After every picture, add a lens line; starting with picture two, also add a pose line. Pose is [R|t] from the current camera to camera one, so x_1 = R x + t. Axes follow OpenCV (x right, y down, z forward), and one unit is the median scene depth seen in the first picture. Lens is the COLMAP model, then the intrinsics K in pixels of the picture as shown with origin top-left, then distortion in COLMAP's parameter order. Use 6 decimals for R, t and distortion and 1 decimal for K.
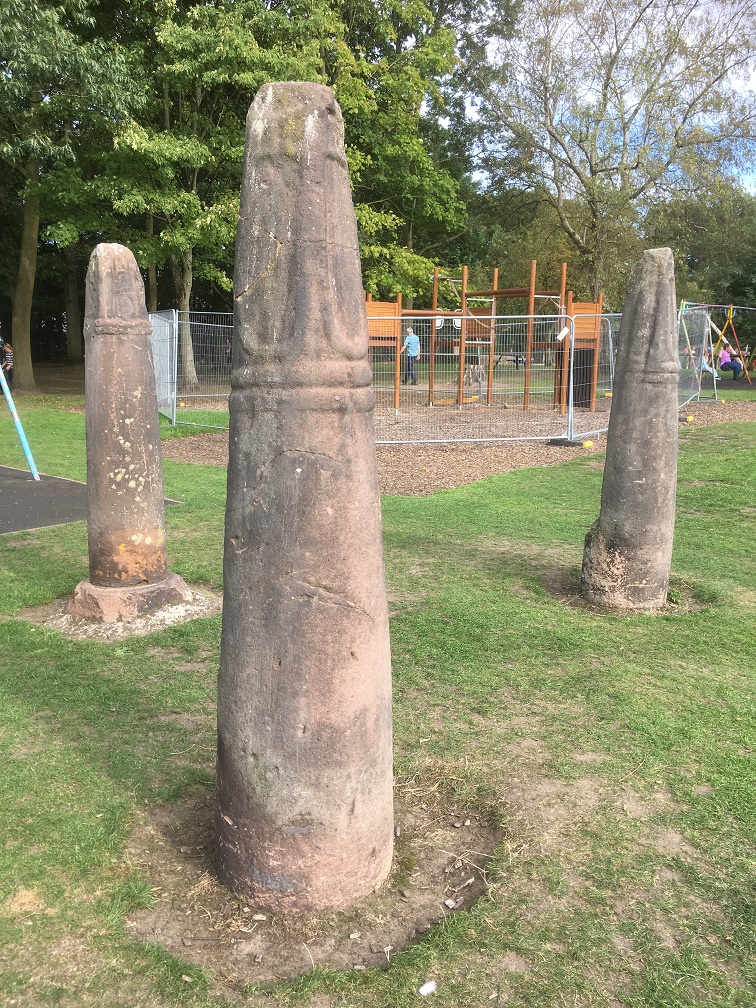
lens RADIAL K [[925.6, 0, 378.3], [0, 925.6, 503.7], [0, 0, 1]] dist [-0.002200, 0.001903]
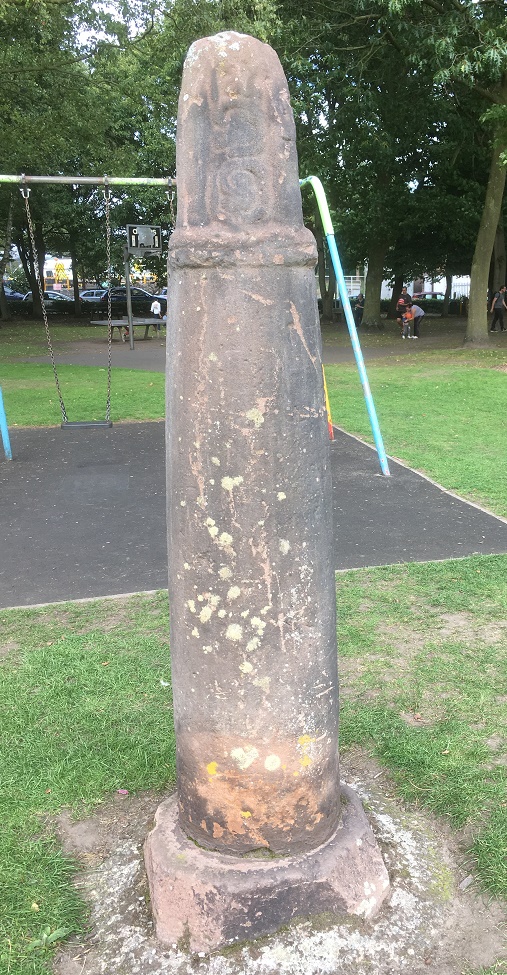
lens RADIAL K [[930.8, 0, 265.9], [0, 930.8, 515.8], [0, 0, 1]] dist [0.050422, 0.000000]
pose [[0.821348, 0.101444, -0.561335, -0.024450], [-0.068545, 0.994481, 0.079426, -0.107927], [0.566295, -0.026760, 0.823768, 0.666389]]
